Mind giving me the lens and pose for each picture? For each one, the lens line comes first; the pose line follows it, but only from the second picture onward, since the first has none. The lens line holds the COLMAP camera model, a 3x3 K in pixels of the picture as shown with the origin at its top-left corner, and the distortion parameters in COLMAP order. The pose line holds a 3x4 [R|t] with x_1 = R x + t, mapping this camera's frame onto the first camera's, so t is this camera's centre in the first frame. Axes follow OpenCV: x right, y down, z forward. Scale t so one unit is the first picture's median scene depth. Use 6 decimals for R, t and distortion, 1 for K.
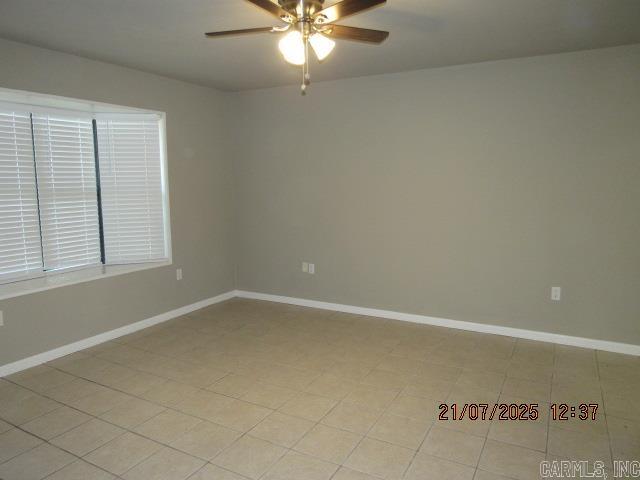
lens RADIAL K [[468.0, 0, 320.0], [0, 468.0, 240.0], [0, 0, 1]] dist [-0.000228, -0.000267]
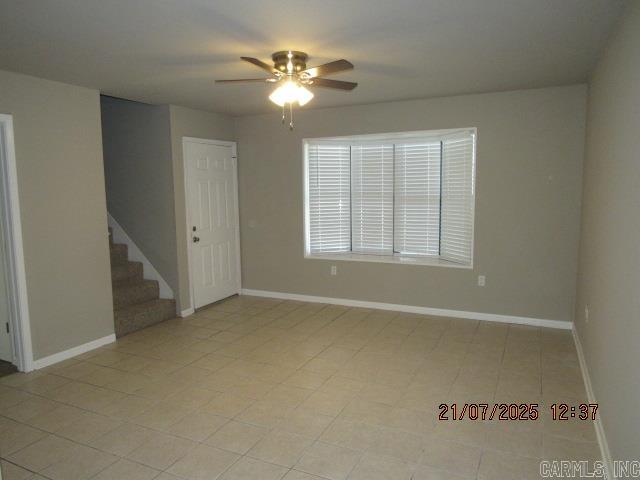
lens RADIAL K [[448.8, 0, 320.0], [0, 448.8, 240.0], [0, 0, 1]] dist [-0.000638, -0.000067]
pose [[0.081675, 0.124156, -0.988896, 0.723103], [-0.112462, 0.987022, 0.114633, -0.099925], [0.990294, 0.101851, 0.094578, 0.606789]]
